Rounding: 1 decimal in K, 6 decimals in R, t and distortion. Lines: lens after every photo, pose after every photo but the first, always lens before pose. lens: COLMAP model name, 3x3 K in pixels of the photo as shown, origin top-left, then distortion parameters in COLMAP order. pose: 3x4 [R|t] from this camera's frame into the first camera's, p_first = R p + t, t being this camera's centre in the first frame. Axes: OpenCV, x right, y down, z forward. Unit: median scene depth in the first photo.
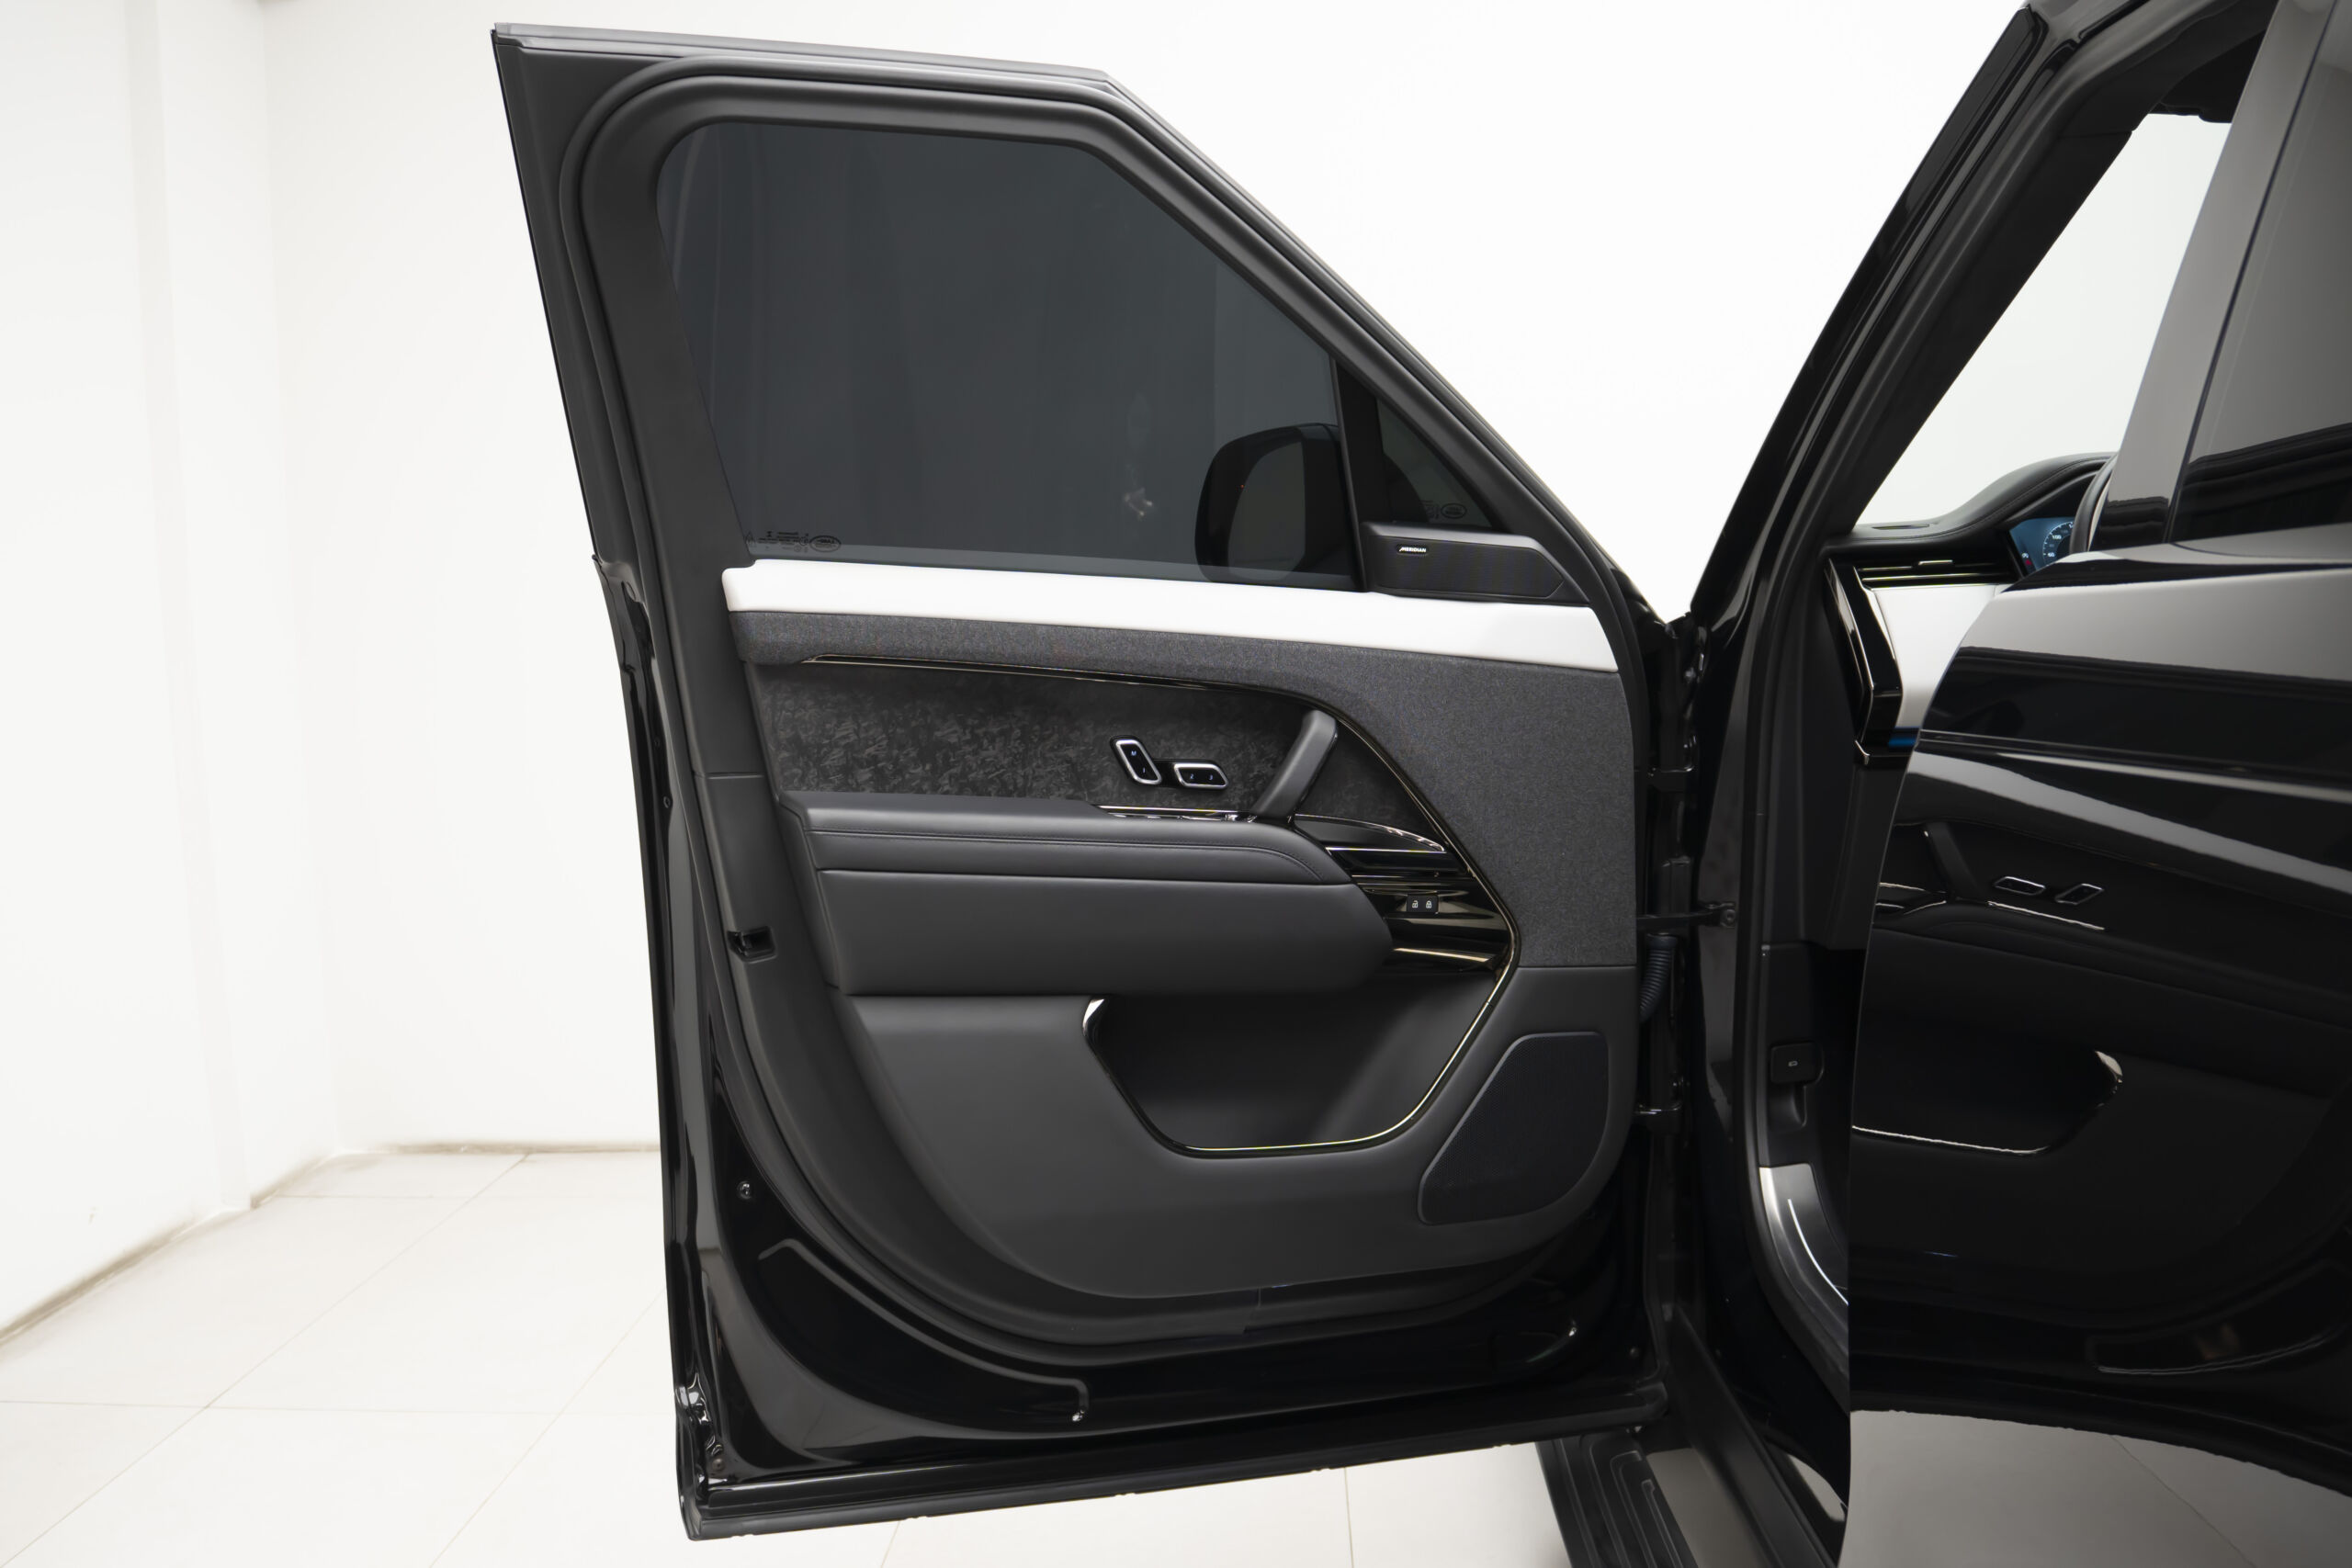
lens RADIAL K [[1866.9, 0, 1176.0], [0, 1866.9, 784.0], [0, 0, 1]] dist [-0.203931, 0.115691]
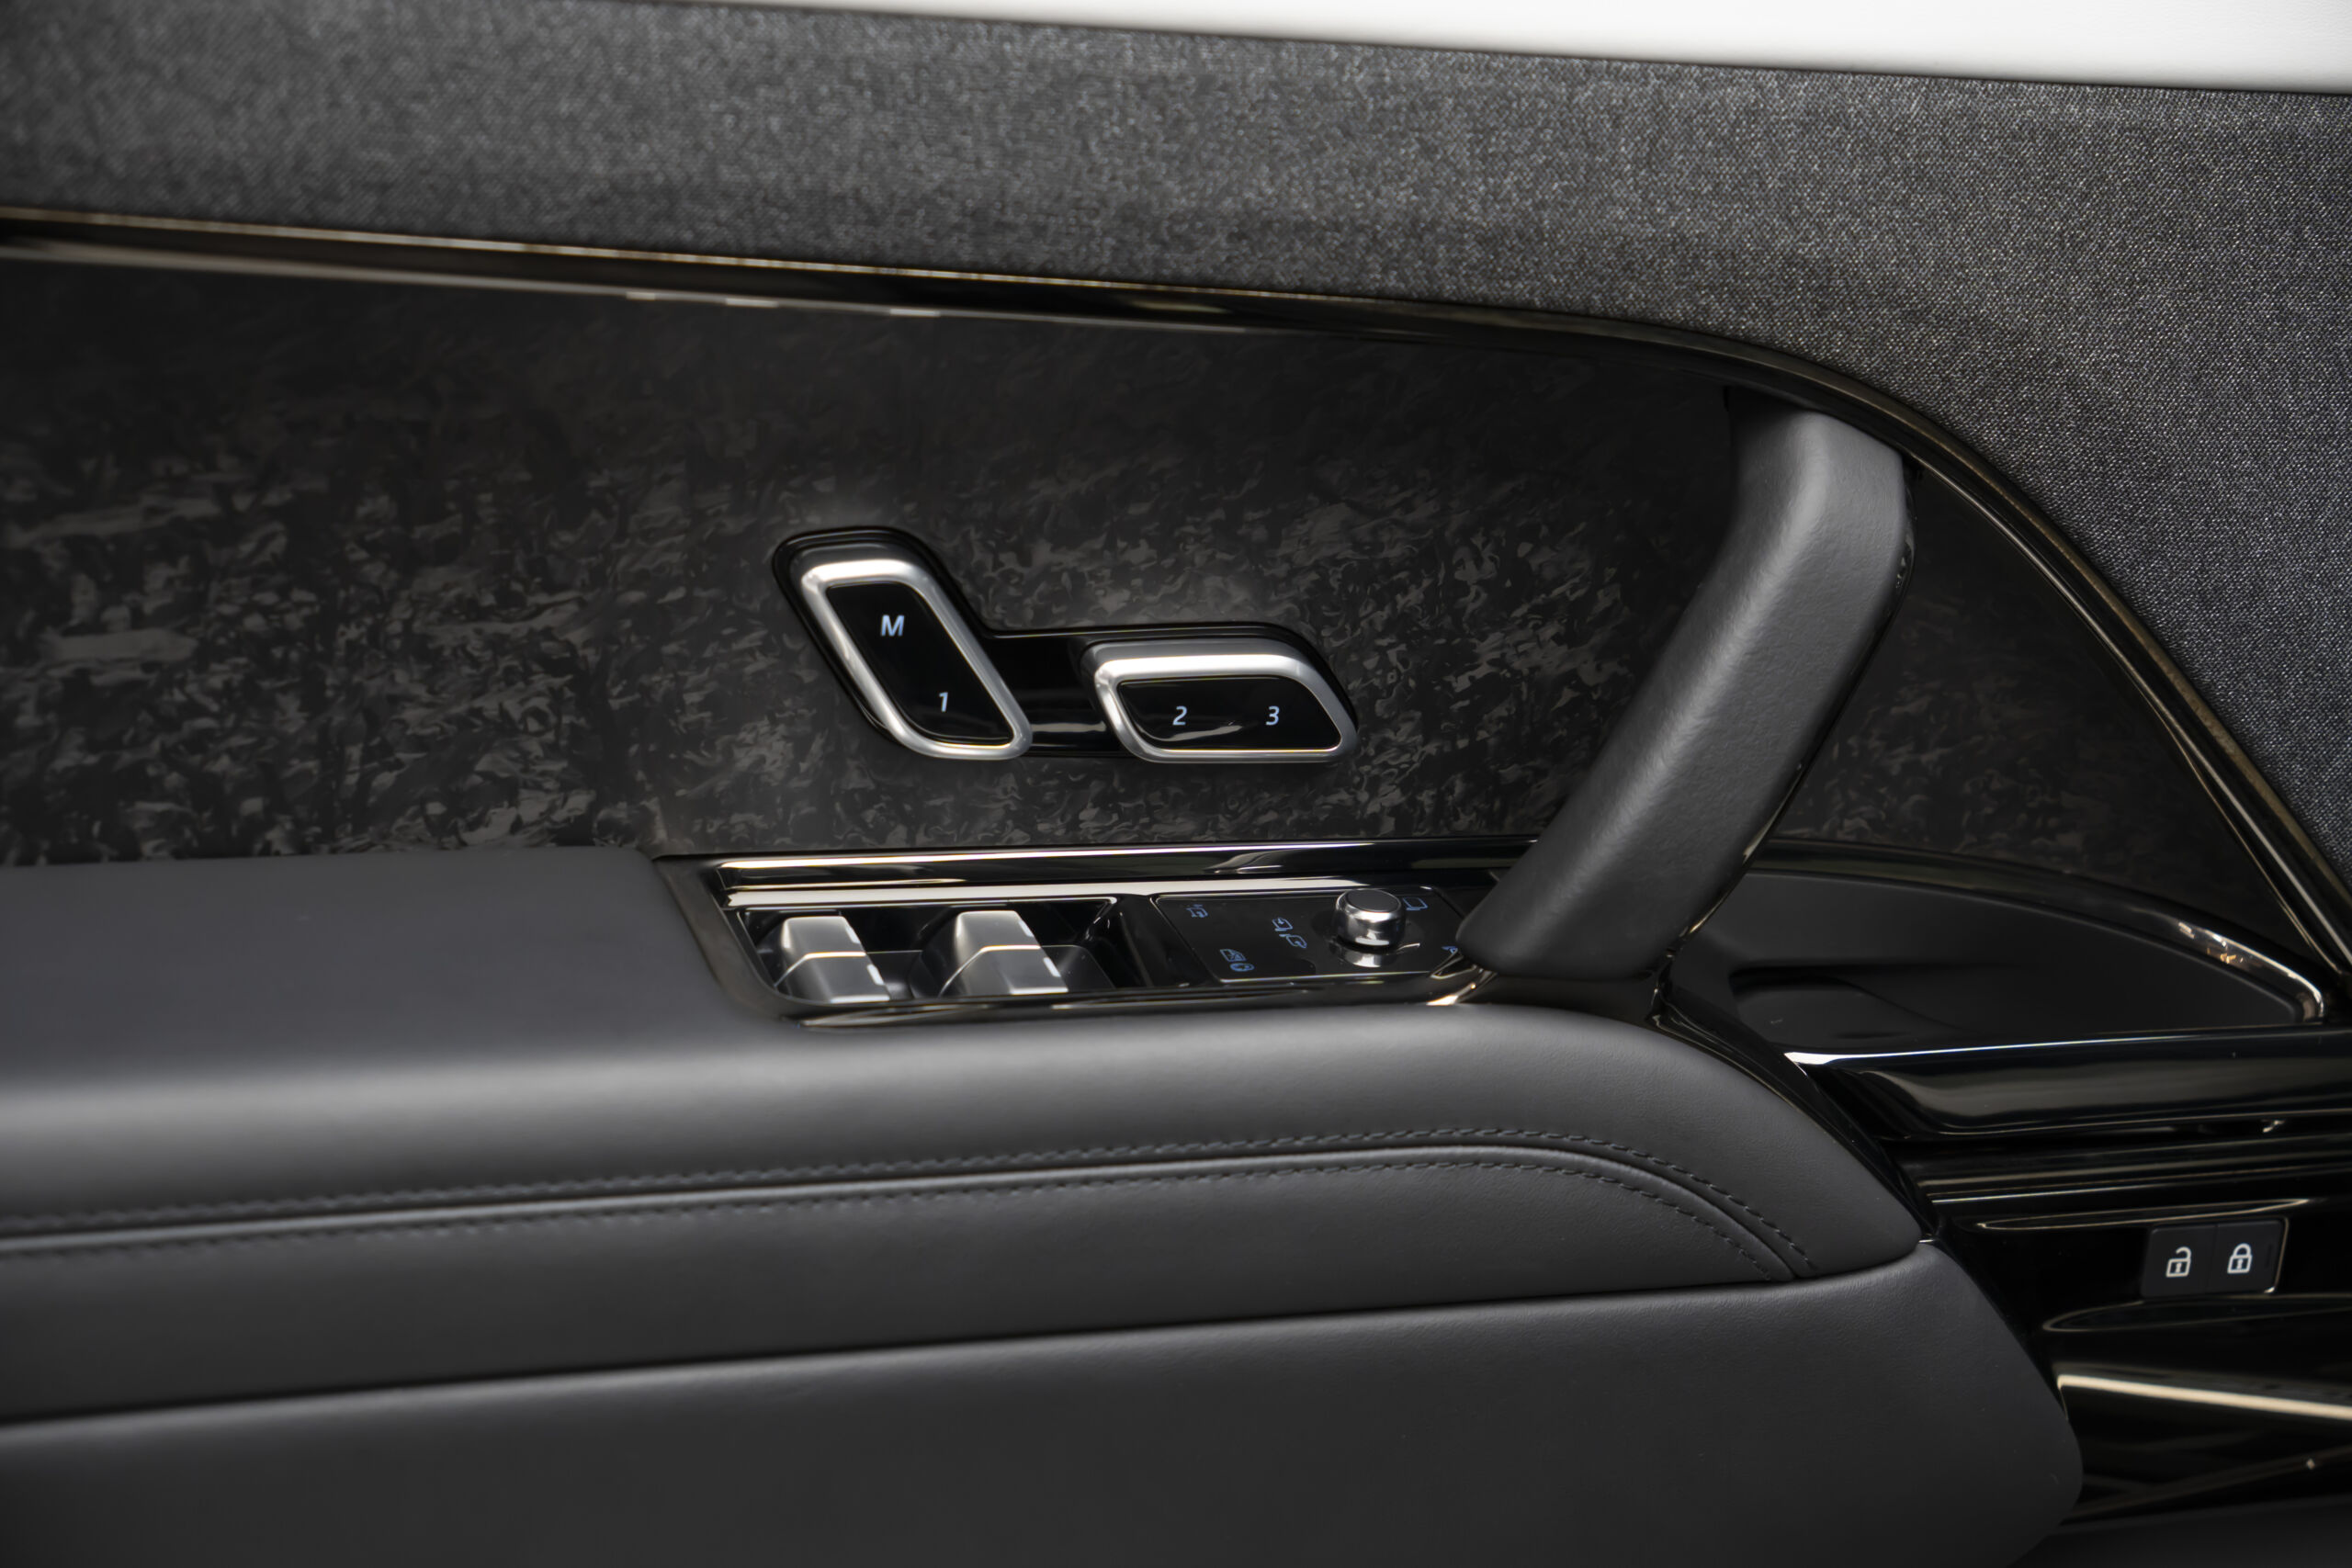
lens RADIAL K [[3577.0, 0, 1176.0], [0, 3577.0, 784.0], [0, 0, 1]] dist [0.242668, 0.036422]
pose [[0.999453, 0.031944, 0.008537, 0.004903], [-0.033059, 0.970501, 0.238819, -0.092242], [-0.000656, -0.238971, 0.971026, 0.620067]]
